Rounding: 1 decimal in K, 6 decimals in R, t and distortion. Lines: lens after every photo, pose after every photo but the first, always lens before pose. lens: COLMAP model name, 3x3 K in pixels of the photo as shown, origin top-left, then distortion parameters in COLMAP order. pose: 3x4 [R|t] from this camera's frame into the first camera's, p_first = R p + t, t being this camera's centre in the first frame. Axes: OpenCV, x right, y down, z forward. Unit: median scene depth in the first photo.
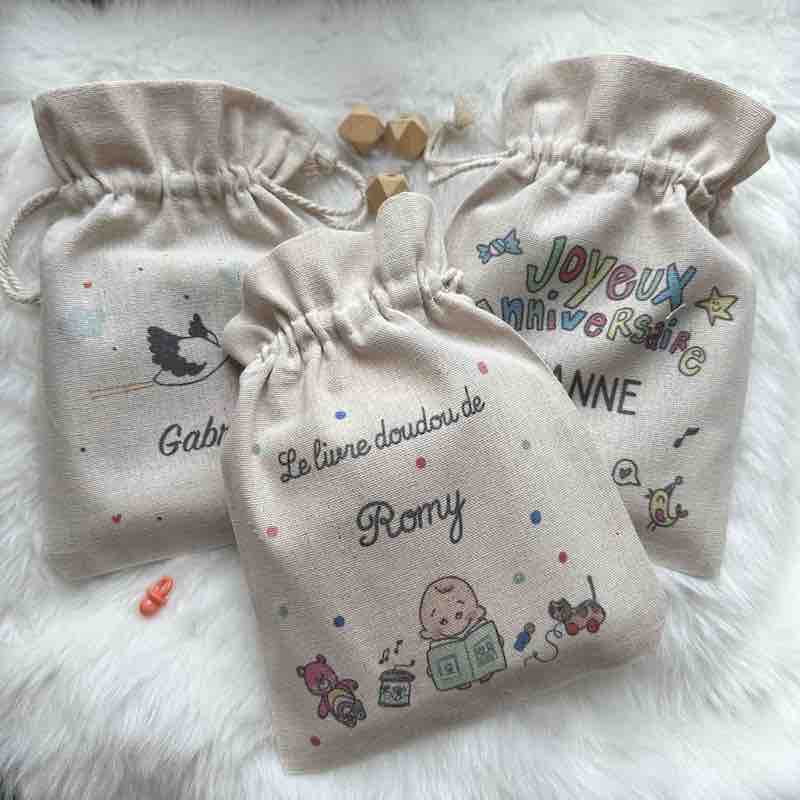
lens RADIAL K [[945.4, 0, 405.0], [0, 945.4, 402.8], [0, 0, 1]] dist [-0.026333, 0.000000]
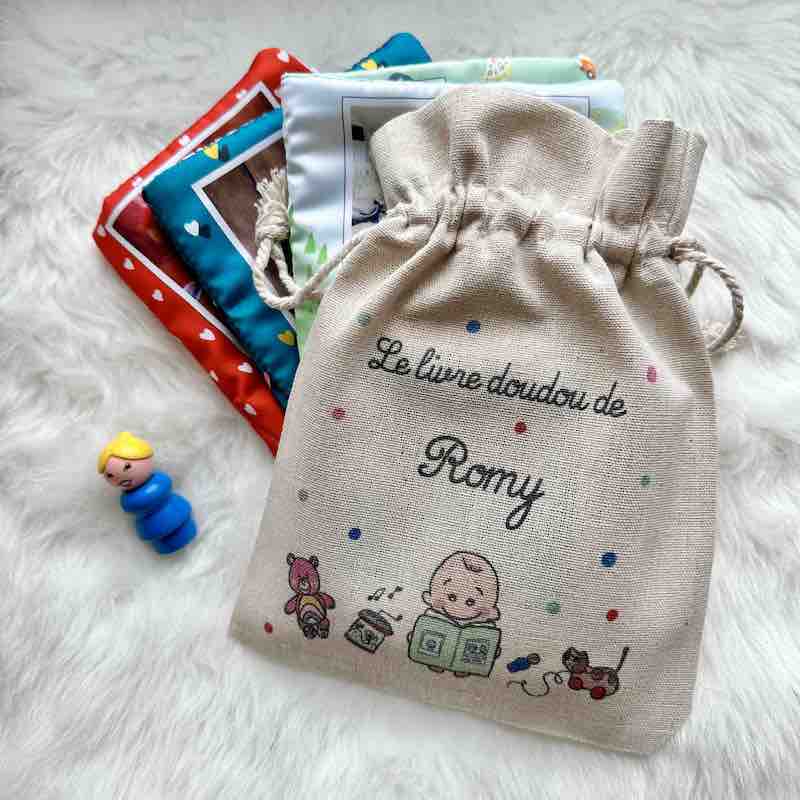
lens RADIAL K [[945.4, 0, 404.1], [0, 945.4, 404.4], [0, 0, 1]] dist [-0.026333, 0.000000]
pose [[0.858301, 0.504054, -0.096169, -0.003737], [-0.494913, 0.862650, 0.104384, 0.006349], [0.135575, -0.041998, 0.989877, 0.128756]]
